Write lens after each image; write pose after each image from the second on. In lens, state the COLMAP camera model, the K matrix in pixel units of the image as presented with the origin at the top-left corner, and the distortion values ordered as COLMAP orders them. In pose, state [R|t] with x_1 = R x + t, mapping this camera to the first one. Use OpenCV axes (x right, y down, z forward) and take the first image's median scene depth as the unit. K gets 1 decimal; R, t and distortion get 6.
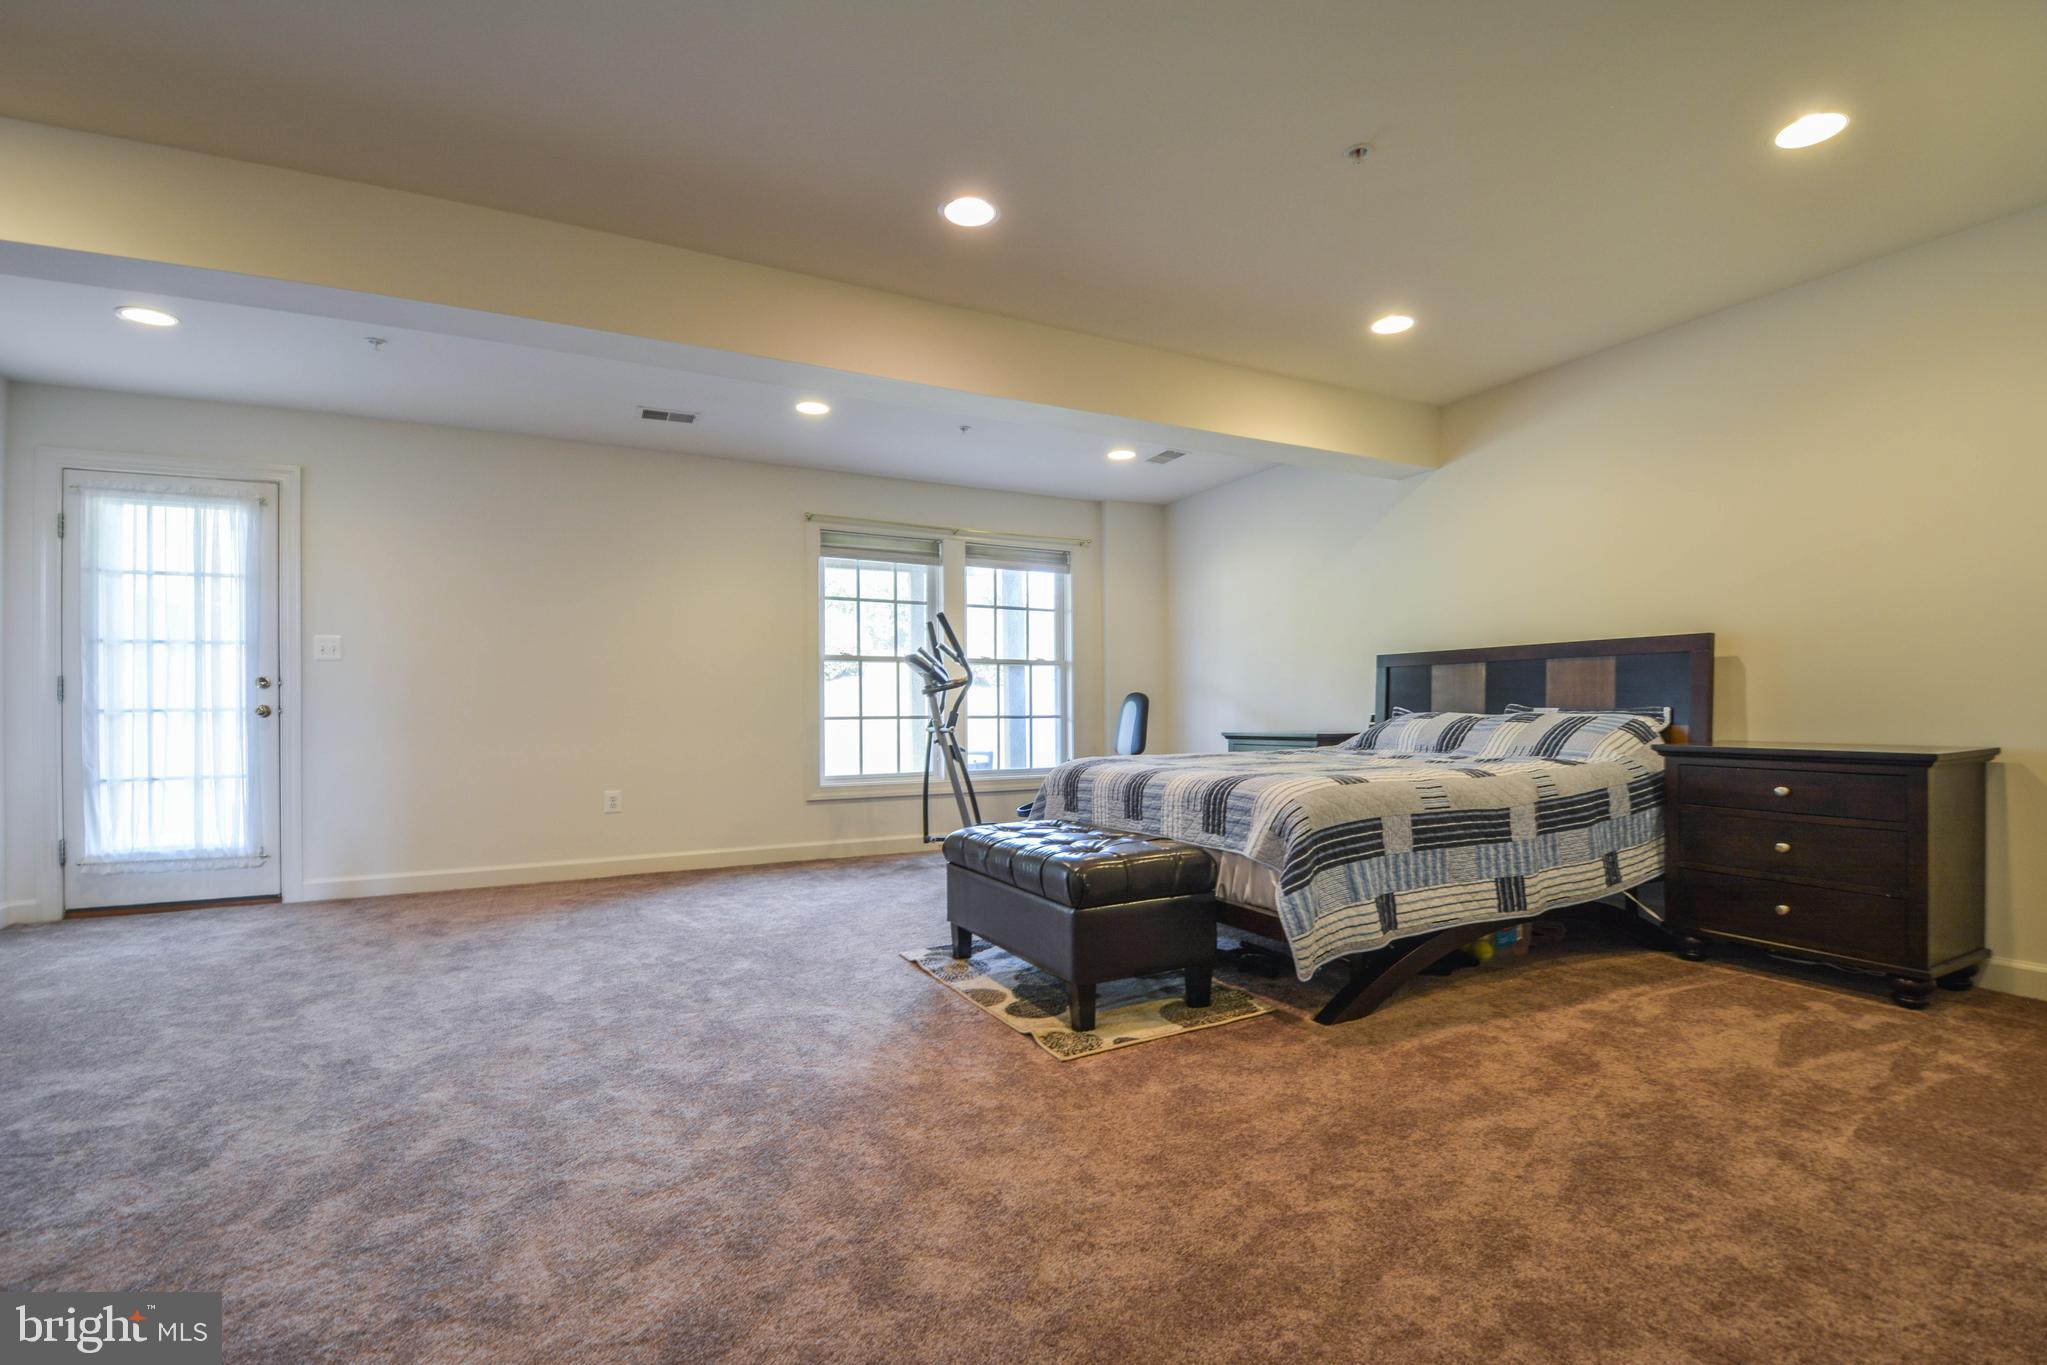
lens RADIAL K [[907.9, 0, 1036.9], [0, 907.9, 706.4], [0, 0, 1]] dist [0.020409, -0.017181]
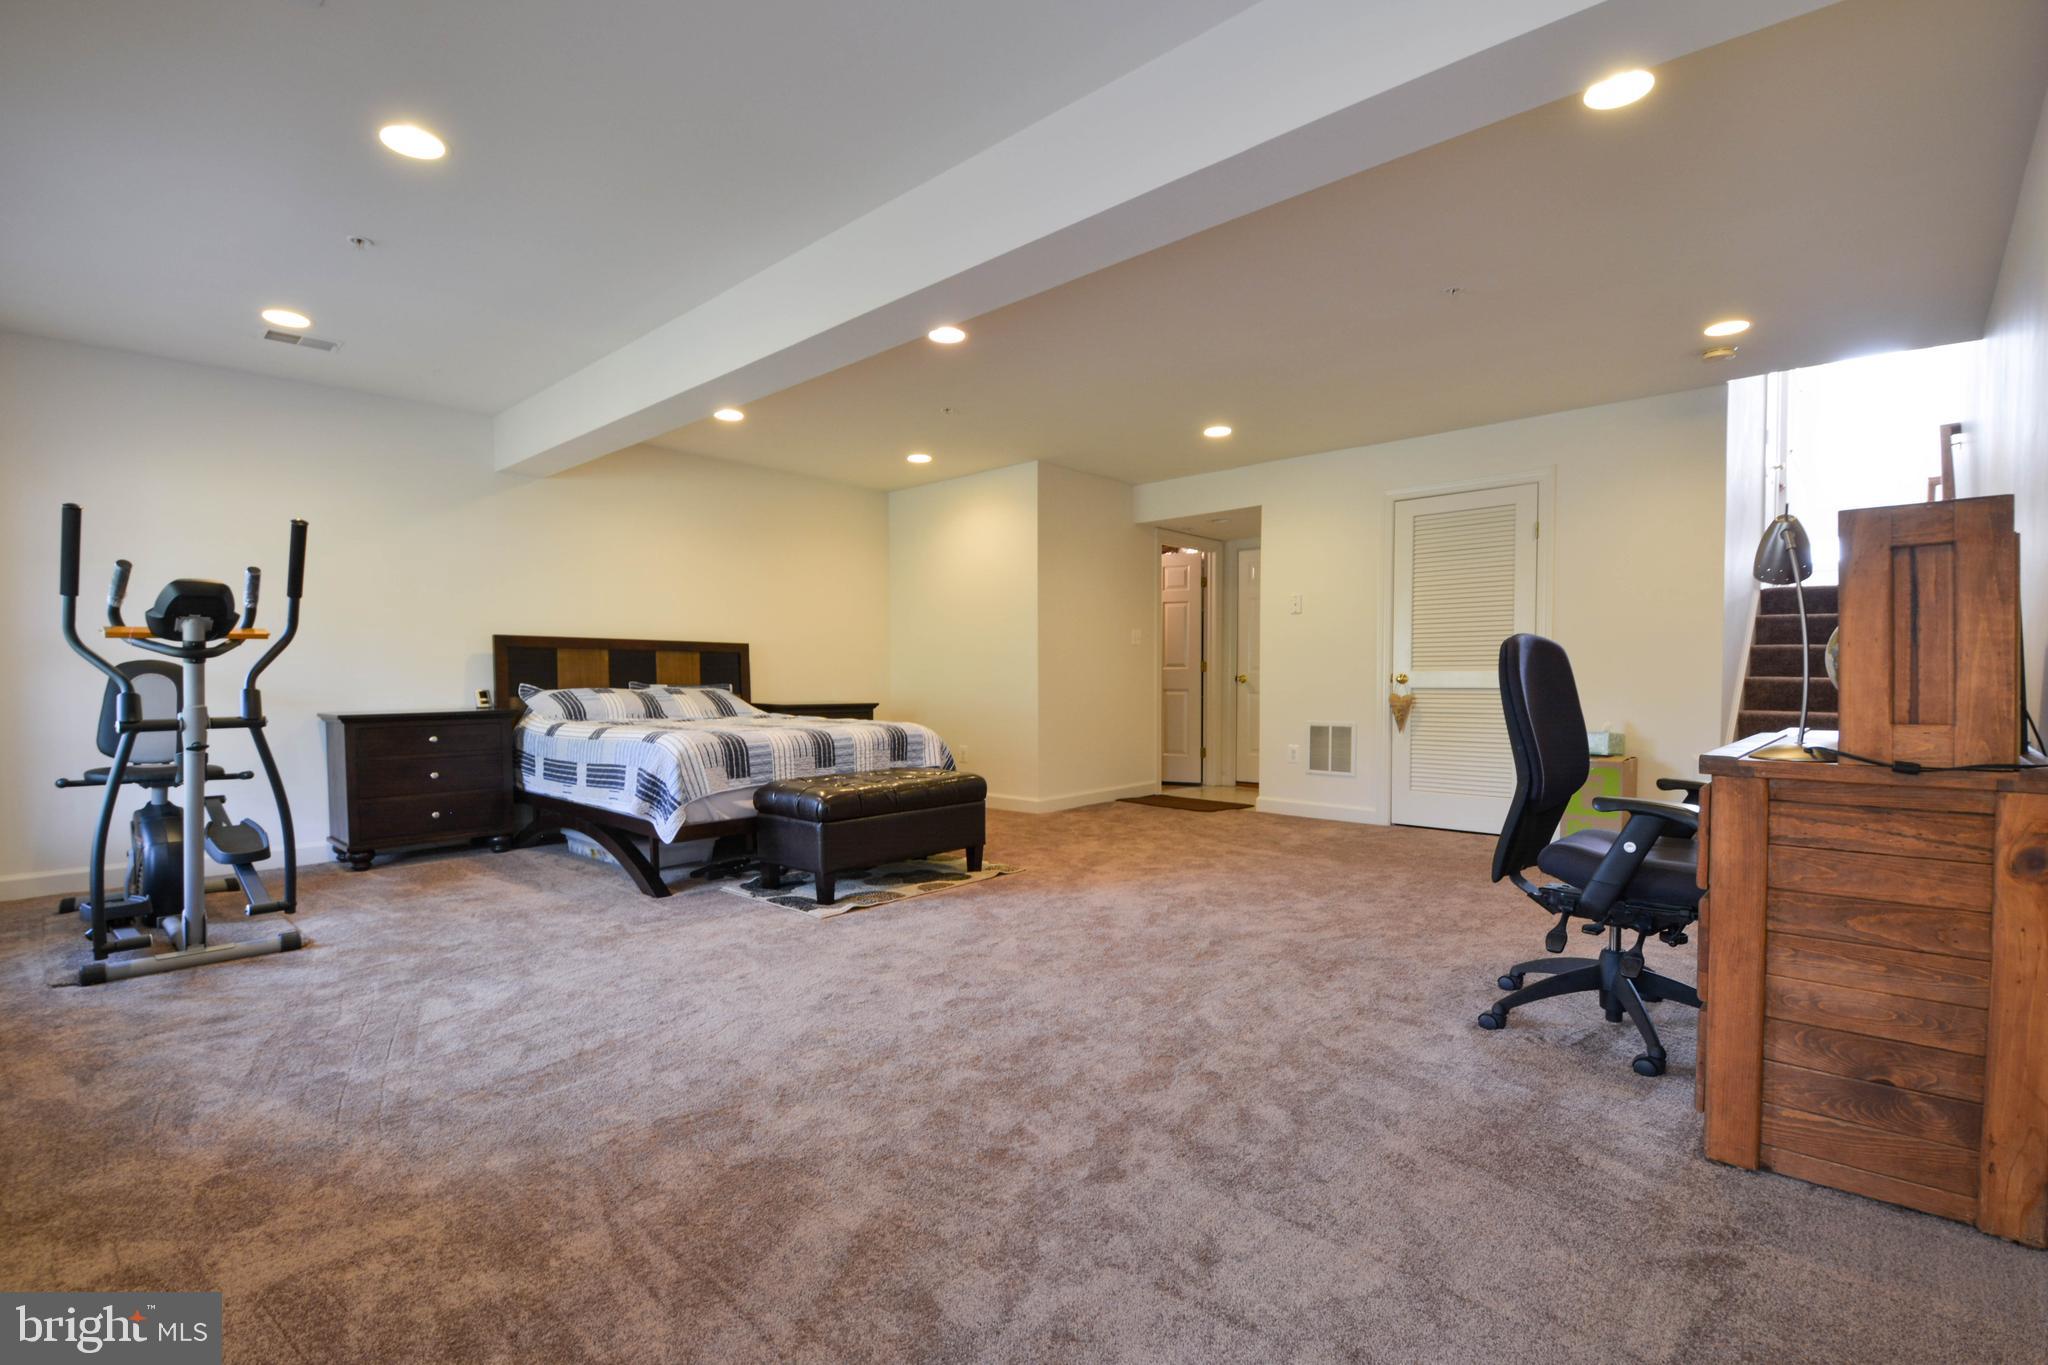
lens RADIAL K [[908.3, 0, 1037.4], [0, 908.3, 706.4], [0, 0, 1]] dist [0.020409, -0.017181]
pose [[-0.340789, -0.020764, 0.939910, -1.049628], [-0.007609, 0.999784, 0.019328, 0.002855], [-0.940109, -0.000565, -0.340873, 0.942357]]
